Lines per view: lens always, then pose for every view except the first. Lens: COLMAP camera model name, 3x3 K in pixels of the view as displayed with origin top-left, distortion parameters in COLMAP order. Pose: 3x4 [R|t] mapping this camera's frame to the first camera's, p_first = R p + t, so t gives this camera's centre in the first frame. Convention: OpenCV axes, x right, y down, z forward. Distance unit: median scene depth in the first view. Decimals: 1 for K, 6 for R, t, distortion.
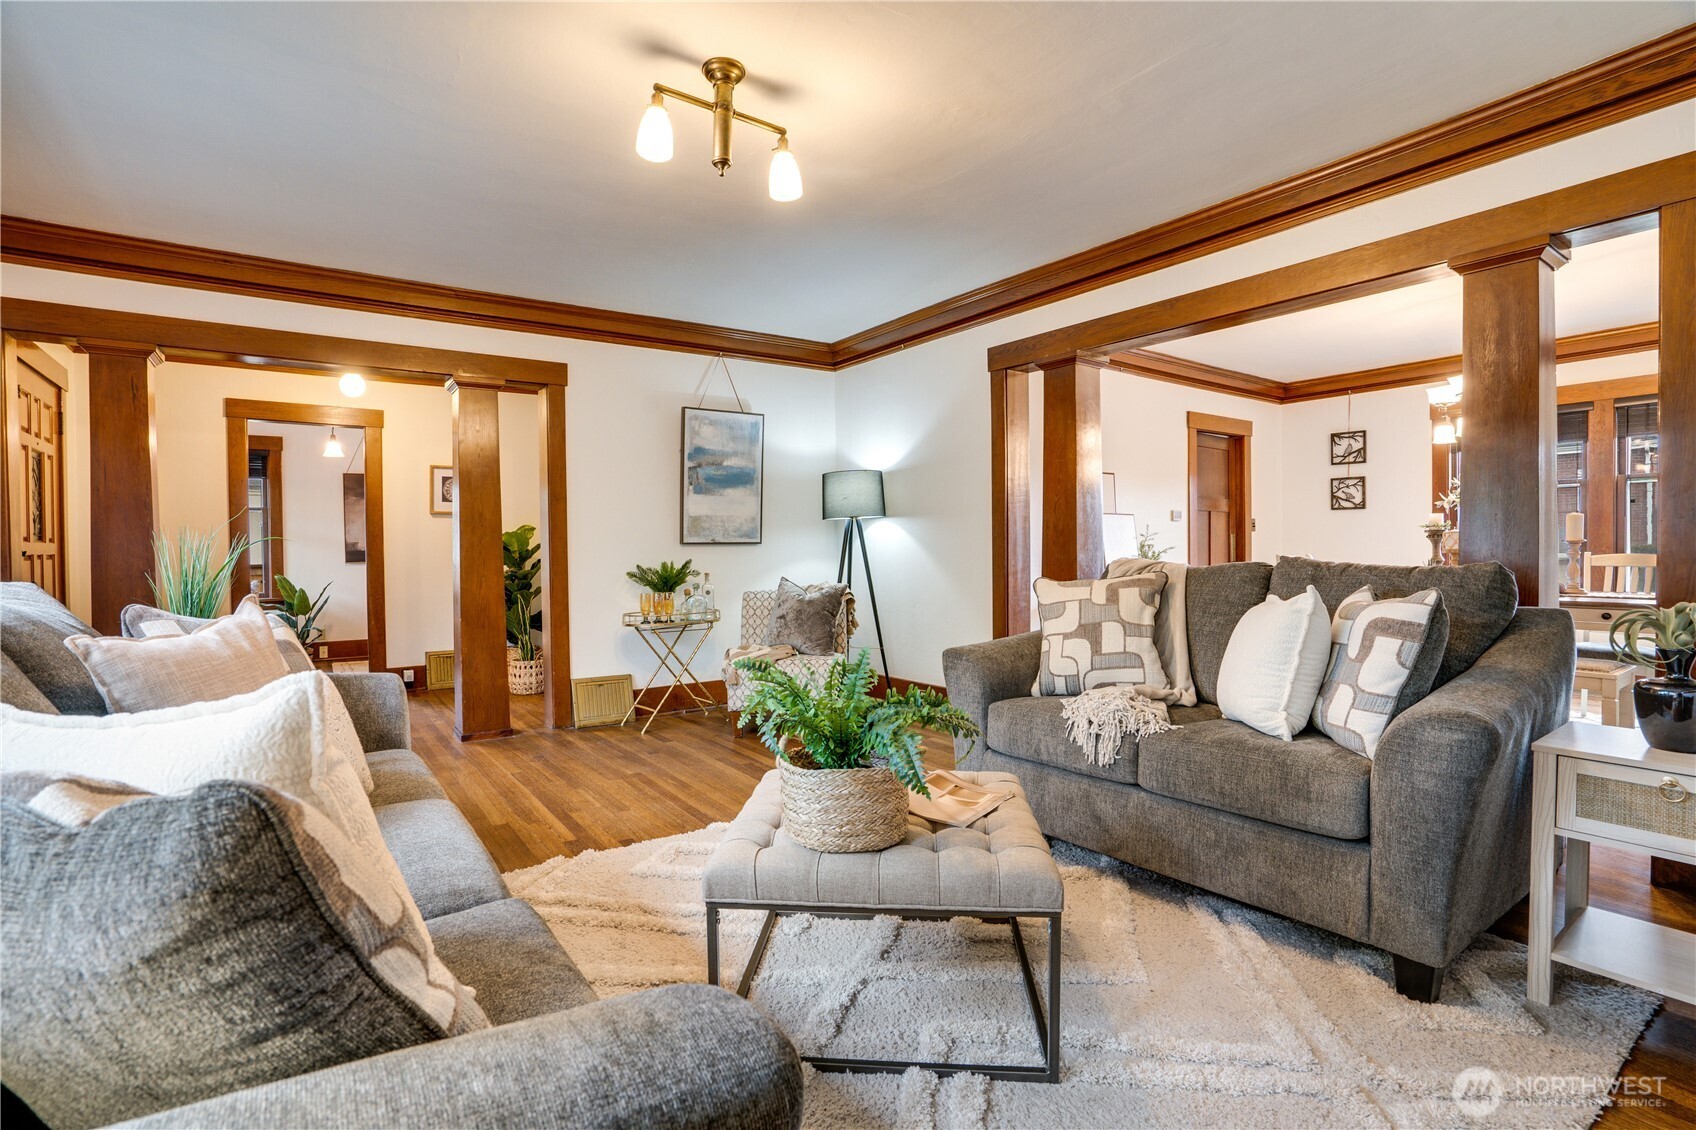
lens RADIAL K [[804.0, 0, 818.8], [0, 804.0, 571.4], [0, 0, 1]] dist [0.001516, 0.000222]
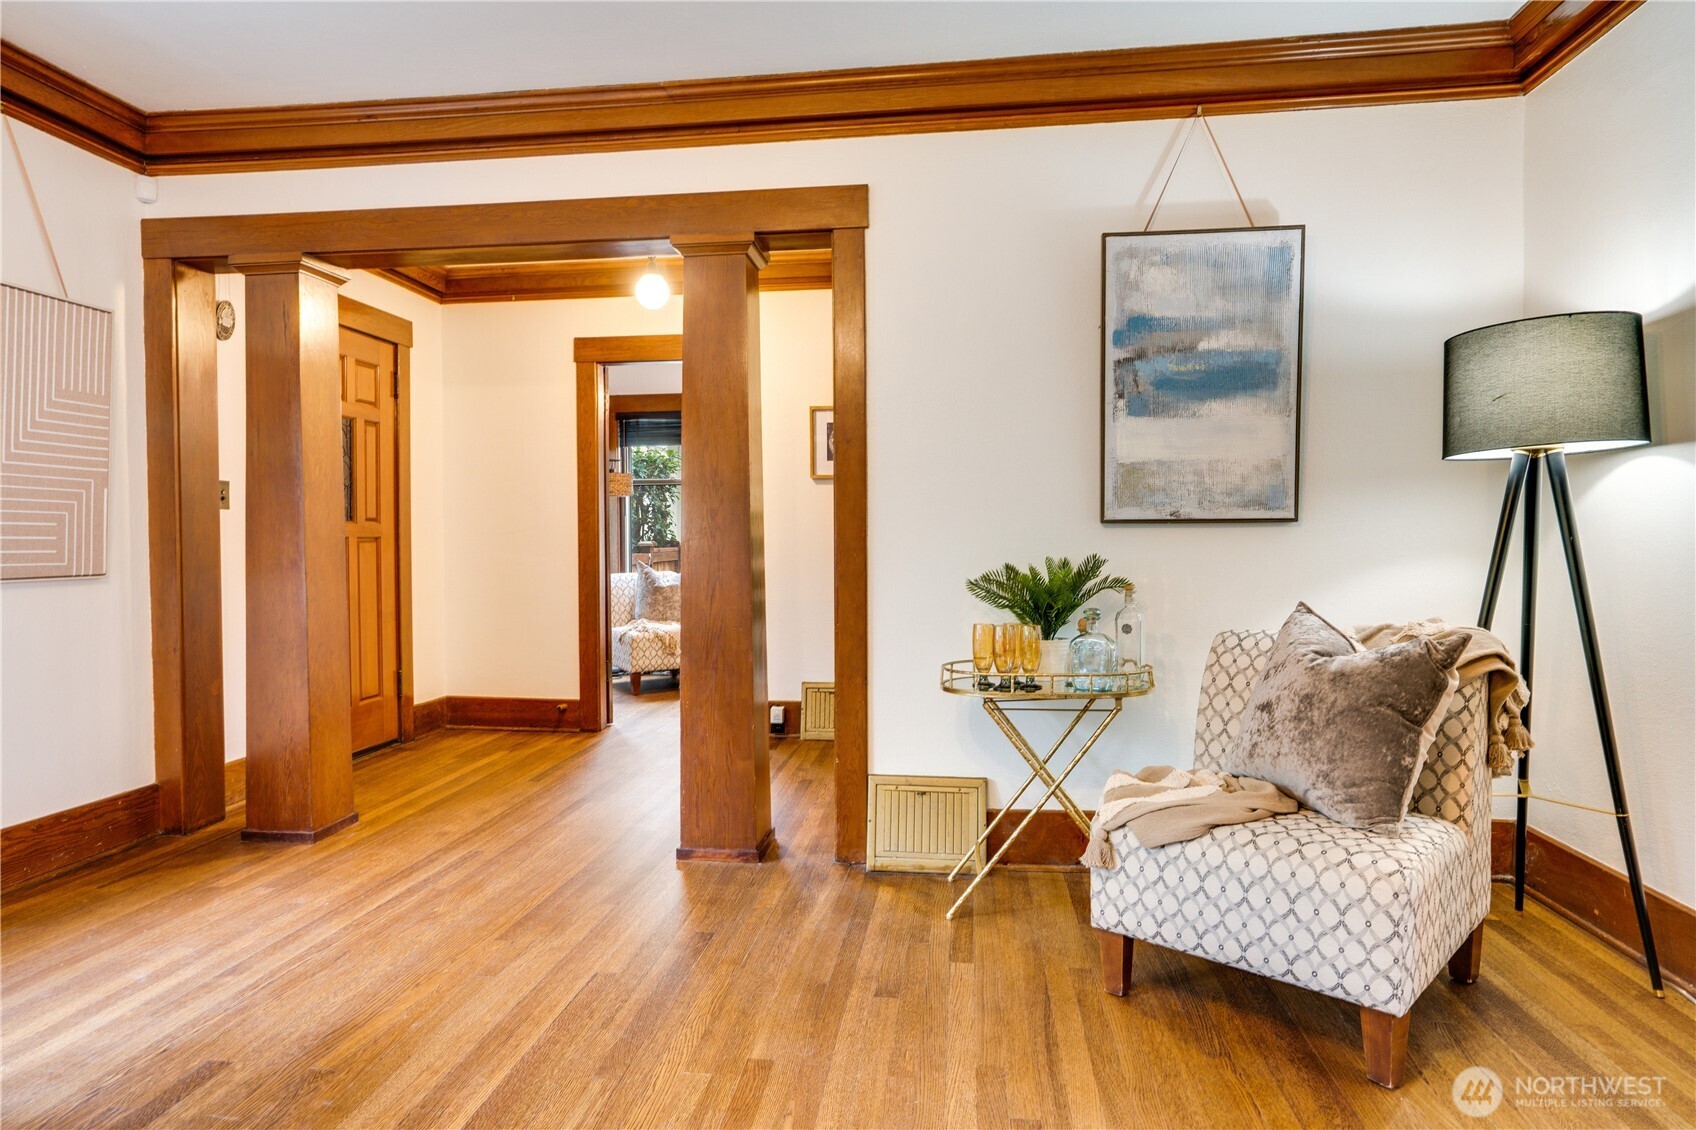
lens RADIAL K [[997.5, 0, 848.0], [0, 997.5, 565.0], [0, 0, 1]] dist [0.002754, 0.002850]
pose [[0.761282, 0.024110, -0.647973, 0.103090], [-0.019048, 0.999709, 0.014818, -0.014656], [0.648141, 0.001062, 0.761519, 0.449167]]
